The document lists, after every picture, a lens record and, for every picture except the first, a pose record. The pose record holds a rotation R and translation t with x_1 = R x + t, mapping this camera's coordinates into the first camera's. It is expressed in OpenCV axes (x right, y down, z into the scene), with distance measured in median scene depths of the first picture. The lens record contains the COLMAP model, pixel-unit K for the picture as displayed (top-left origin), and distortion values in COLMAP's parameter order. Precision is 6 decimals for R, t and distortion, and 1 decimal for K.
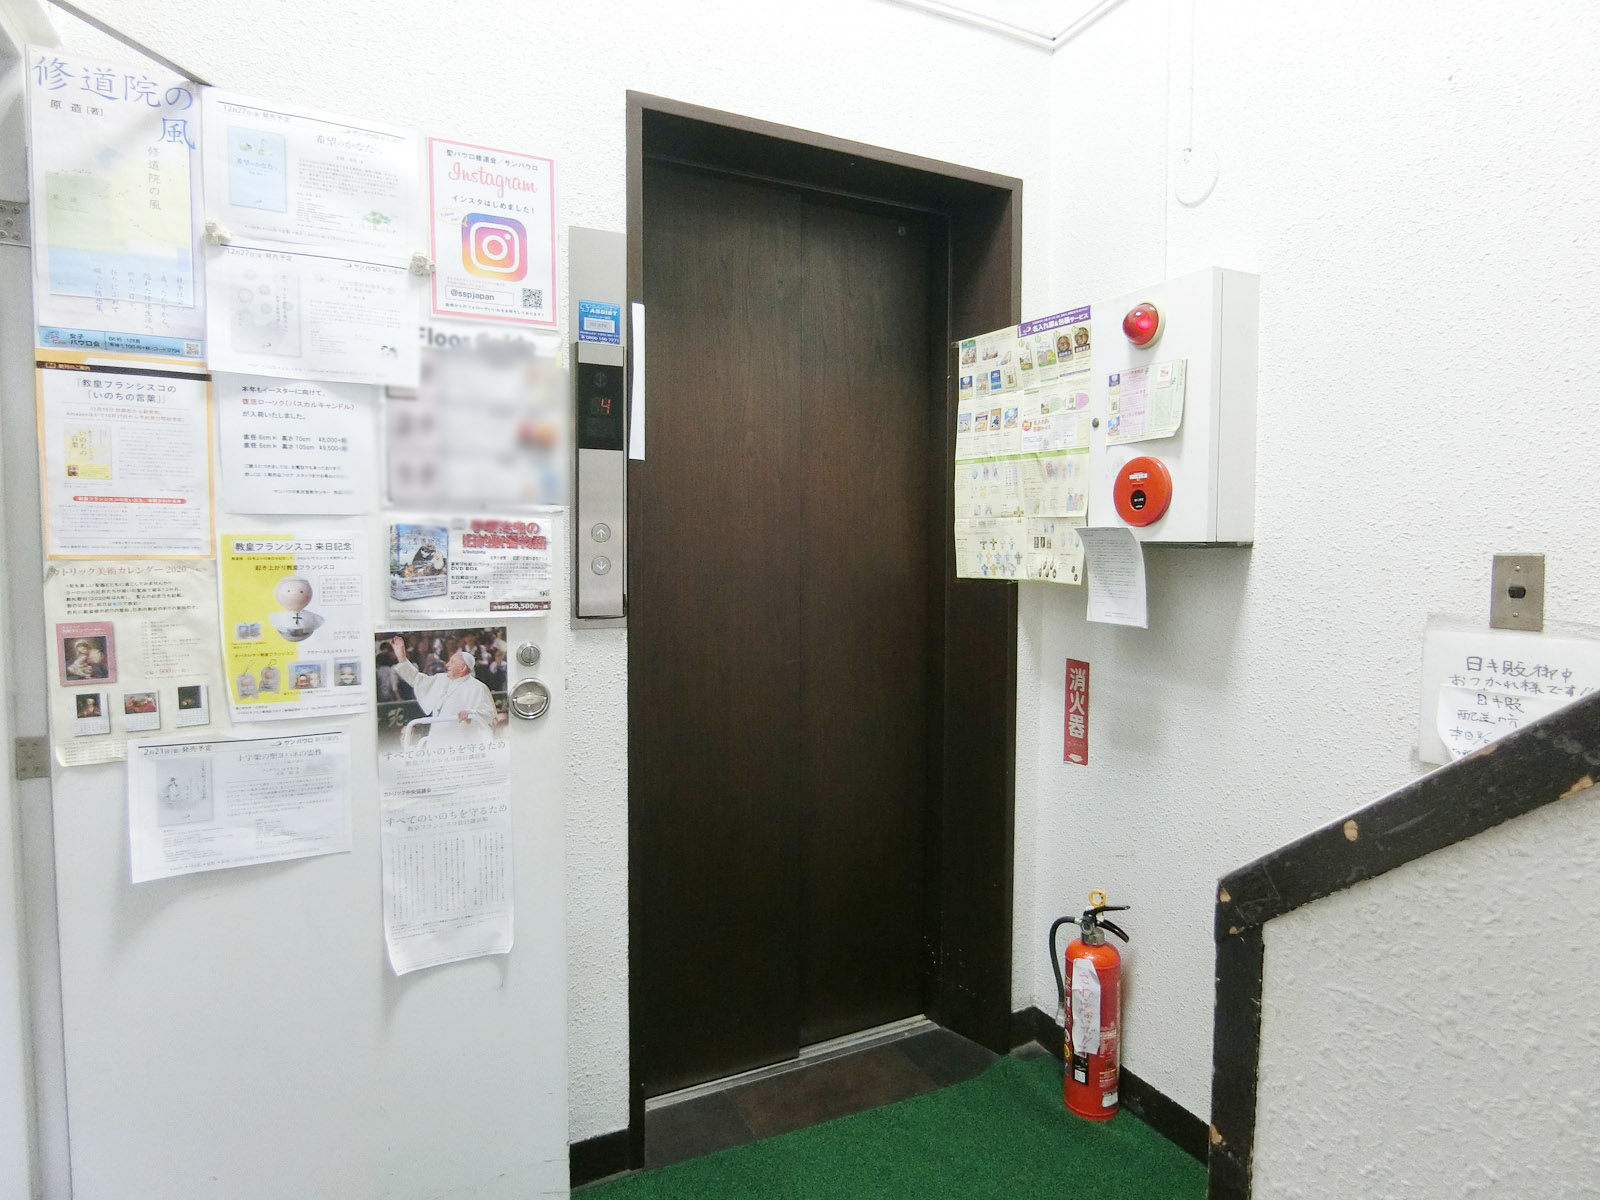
lens RADIAL K [[902.3, 0, 800.0], [0, 902.3, 600.0], [0, 0, 1]] dist [-0.005769, -0.000647]
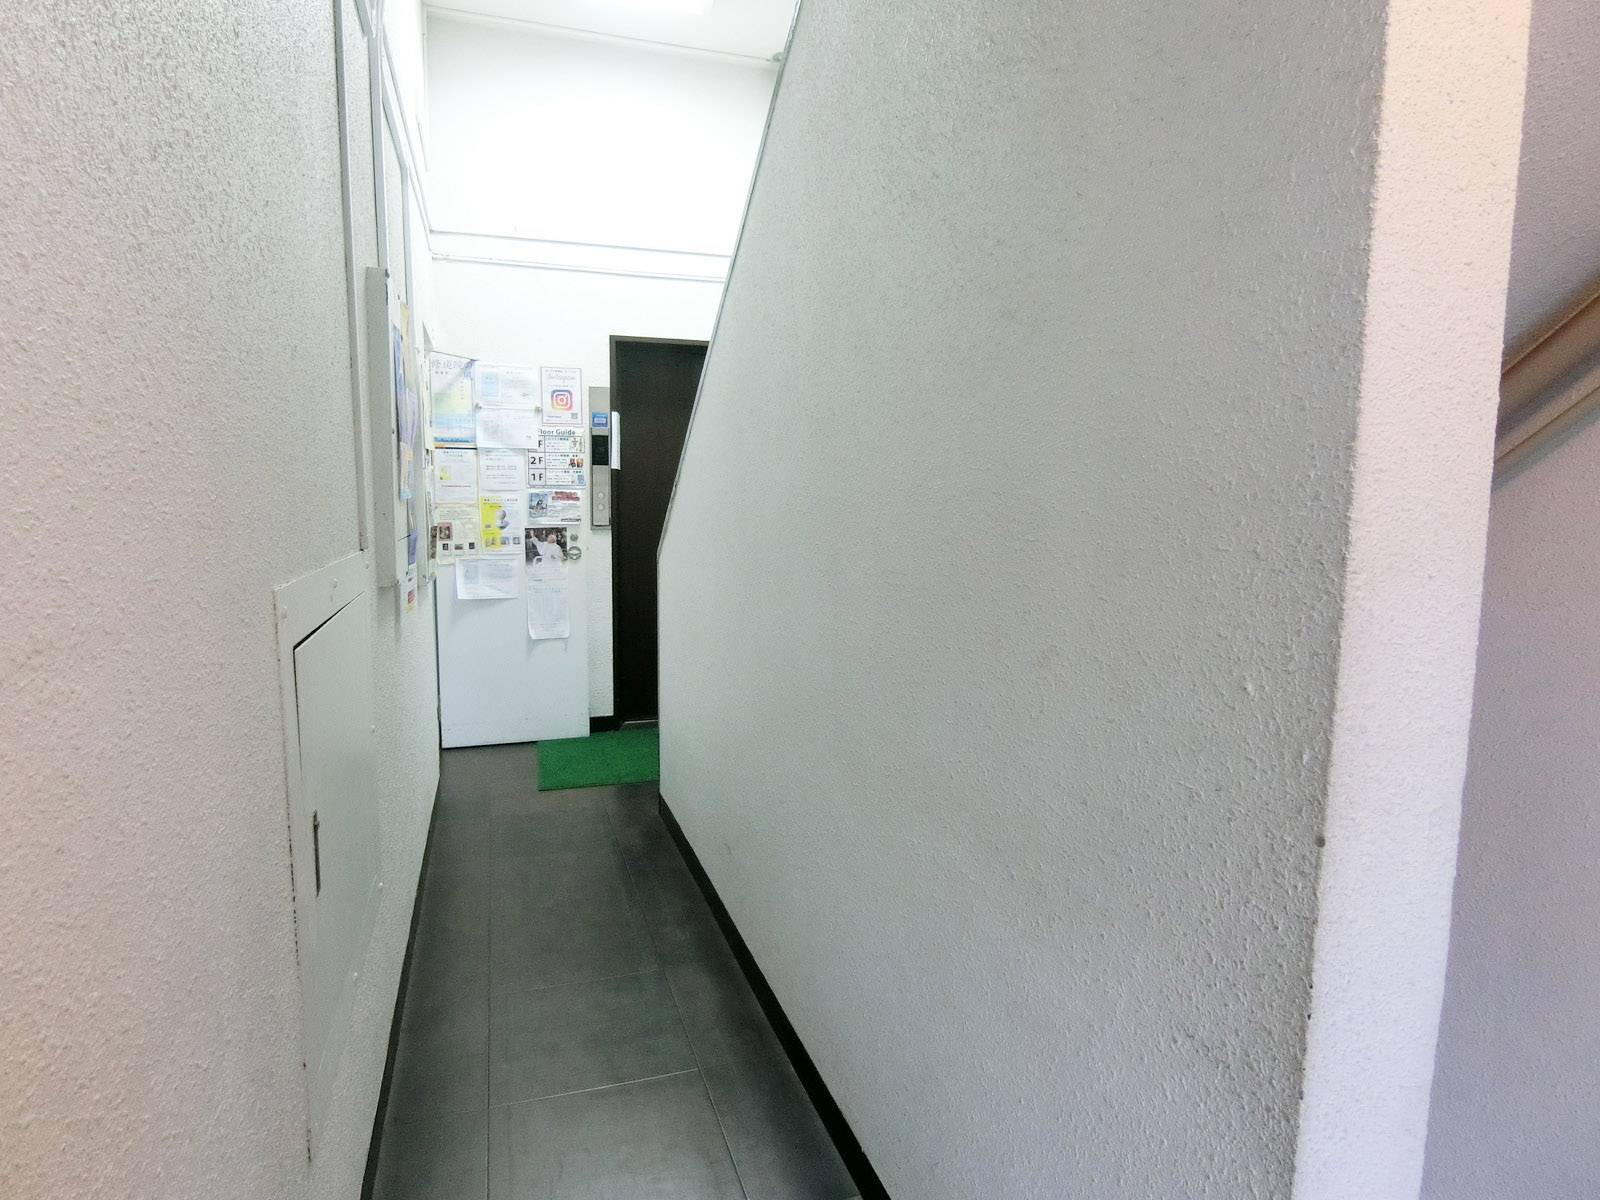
lens RADIAL K [[902.3, 0, 800.0], [0, 902.3, 600.0], [0, 0, 1]] dist [-0.005769, -0.000647]
pose [[0.992094, 0.011468, -0.124973, 0.849953], [-0.006306, 0.999113, 0.041623, 0.146861], [0.125339, -0.040506, 0.991287, -1.947100]]
